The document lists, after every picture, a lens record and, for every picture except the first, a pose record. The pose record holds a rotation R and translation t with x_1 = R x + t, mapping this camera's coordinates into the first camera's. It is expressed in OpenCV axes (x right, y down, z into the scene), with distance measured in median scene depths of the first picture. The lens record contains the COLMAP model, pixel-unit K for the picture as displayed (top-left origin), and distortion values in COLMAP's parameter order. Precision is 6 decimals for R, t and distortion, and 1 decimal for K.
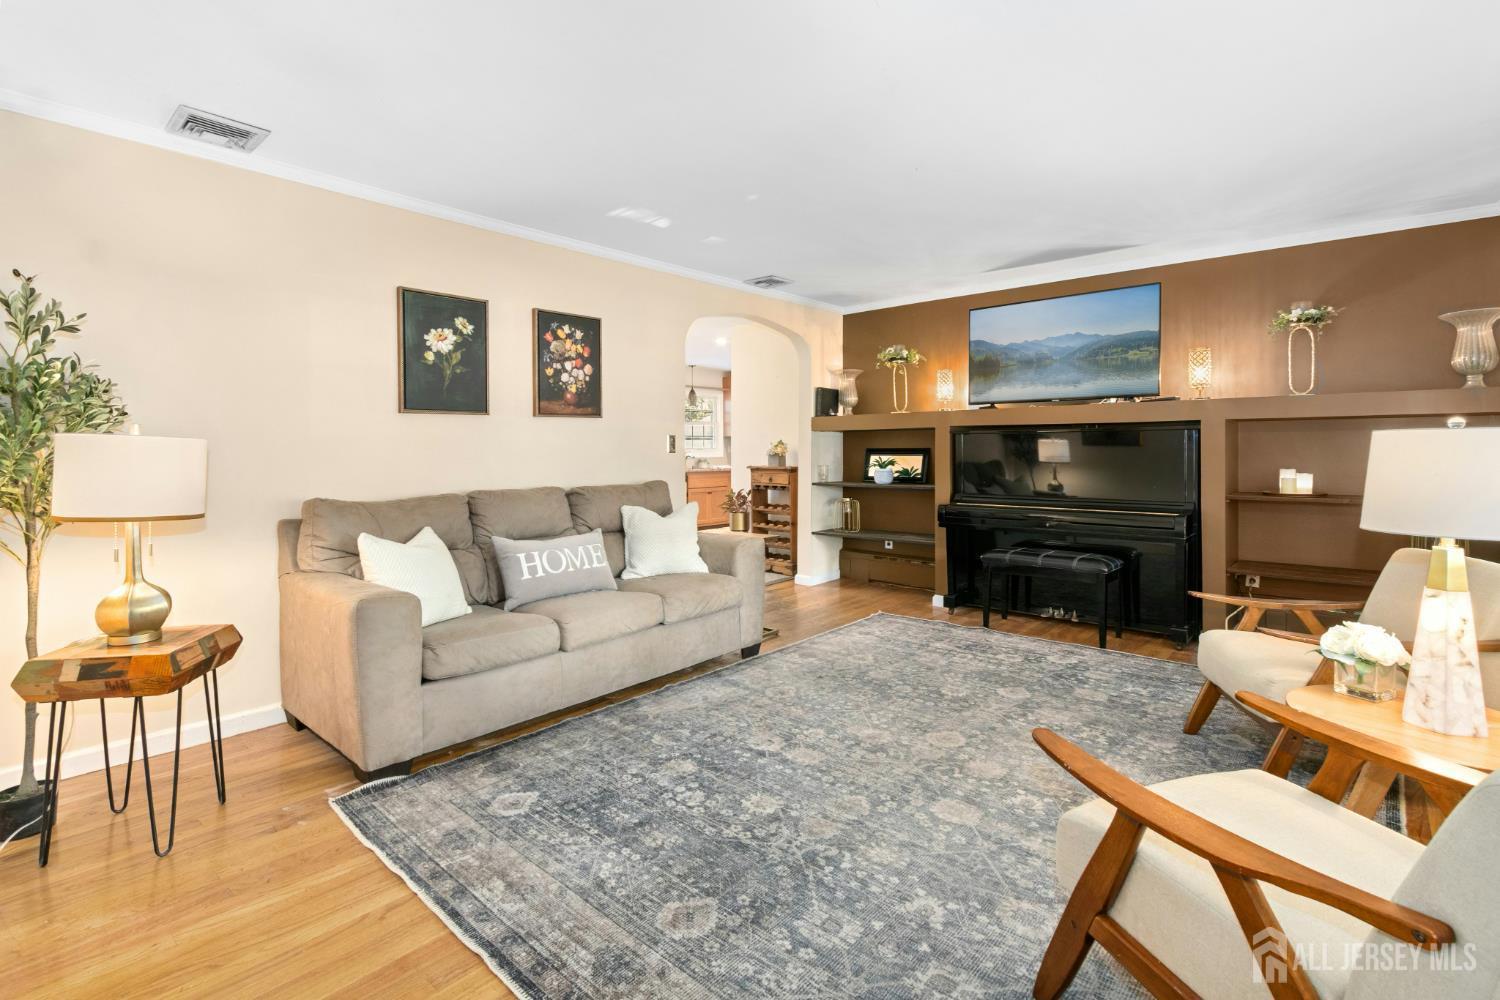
lens RADIAL K [[712.5, 0, 752.7], [0, 712.5, 433.5], [0, 0, 1]] dist [0.004965, -0.000426]
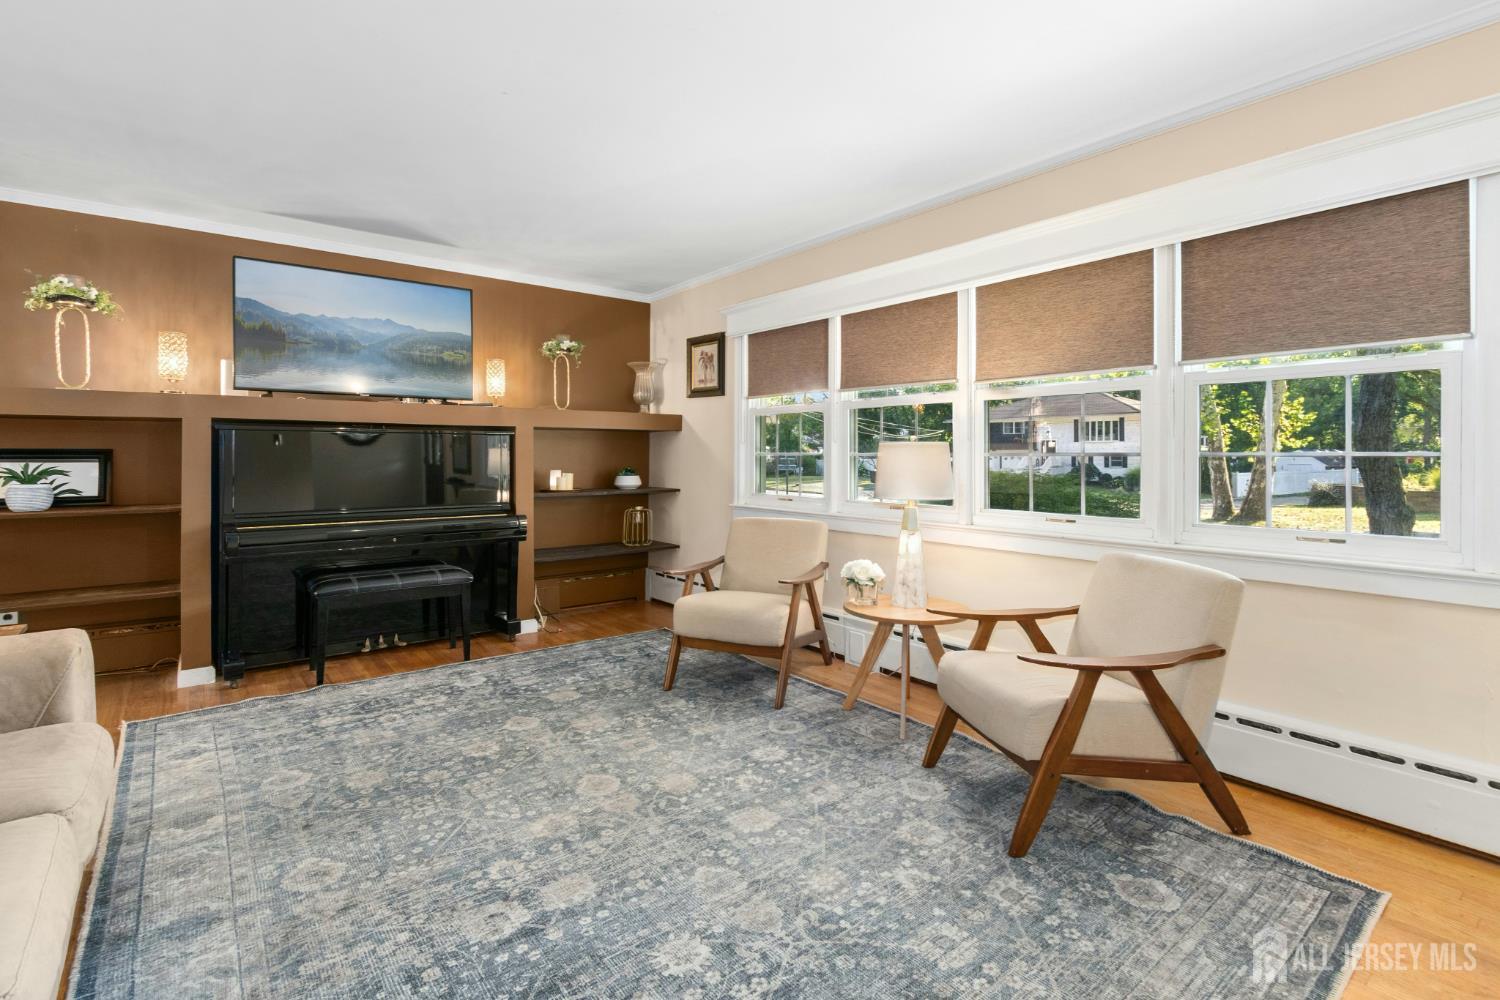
lens RADIAL K [[701.4, 0, 745.7], [0, 701.4, 484.3], [0, 0, 1]] dist [0.005618, -0.000682]
pose [[0.189416, -0.036022, 0.981236, -0.461453], [-0.024962, 0.998827, 0.041486, 0.020406], [-0.981580, -0.032351, 0.188294, 0.598708]]
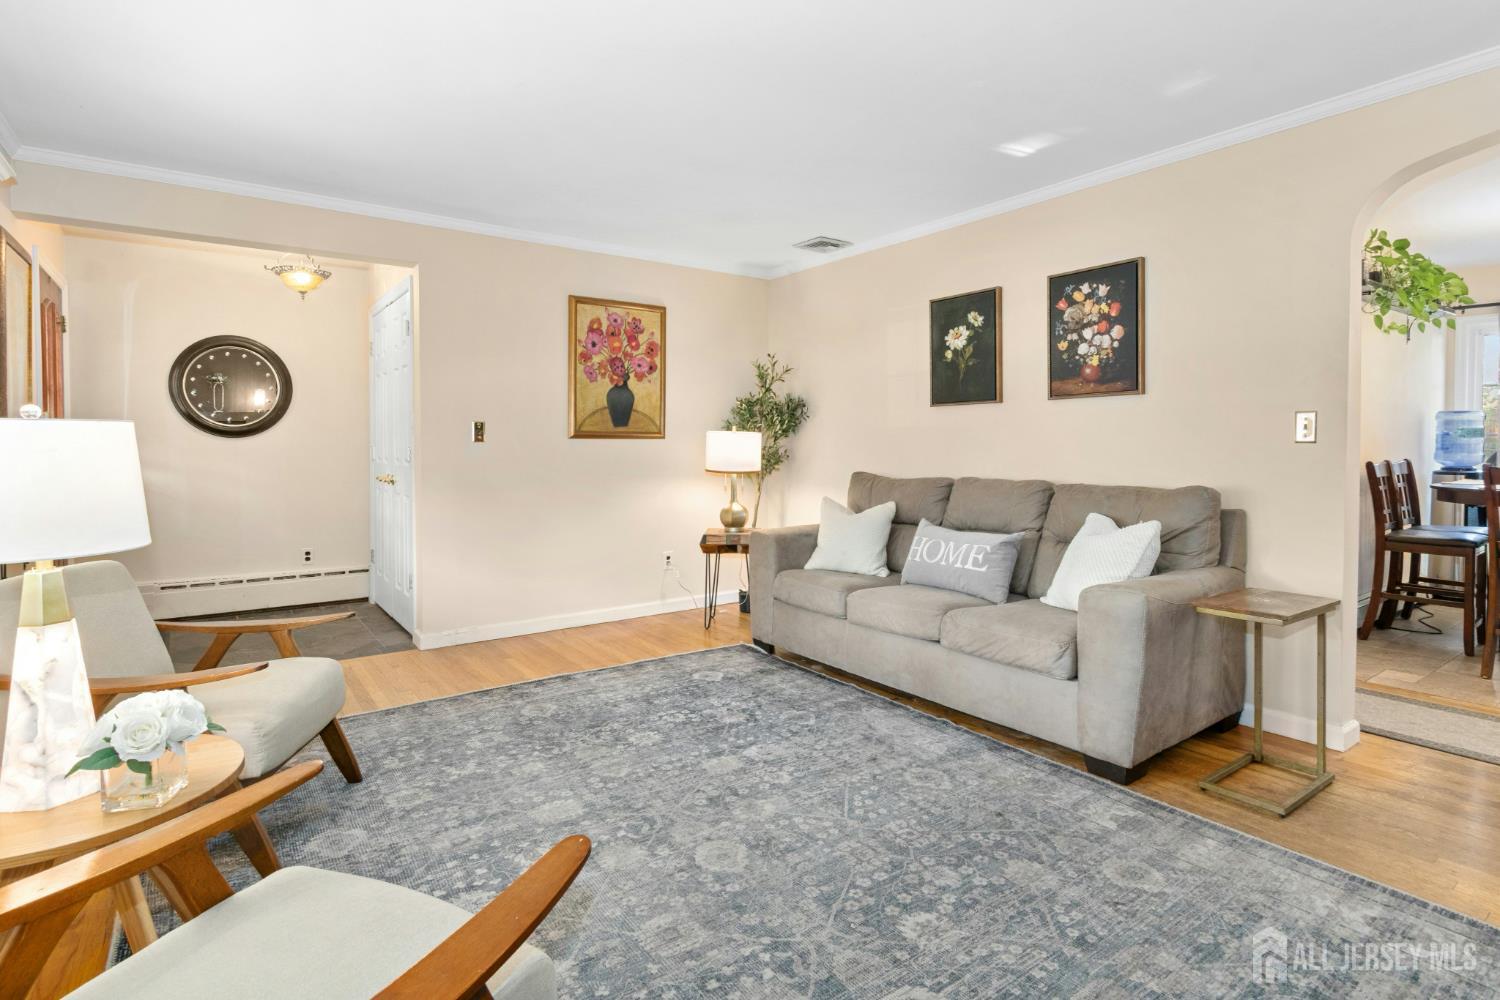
lens RADIAL K [[771.4, 0, 738.0], [0, 771.4, 431.3], [0, 0, 1]] dist [-0.000696, -0.000777]
pose [[-0.249505, -0.005229, -0.968359, 0.886856], [0.026548, 0.999573, -0.012238, 0.020433], [0.968010, -0.028761, -0.249259, 1.078380]]
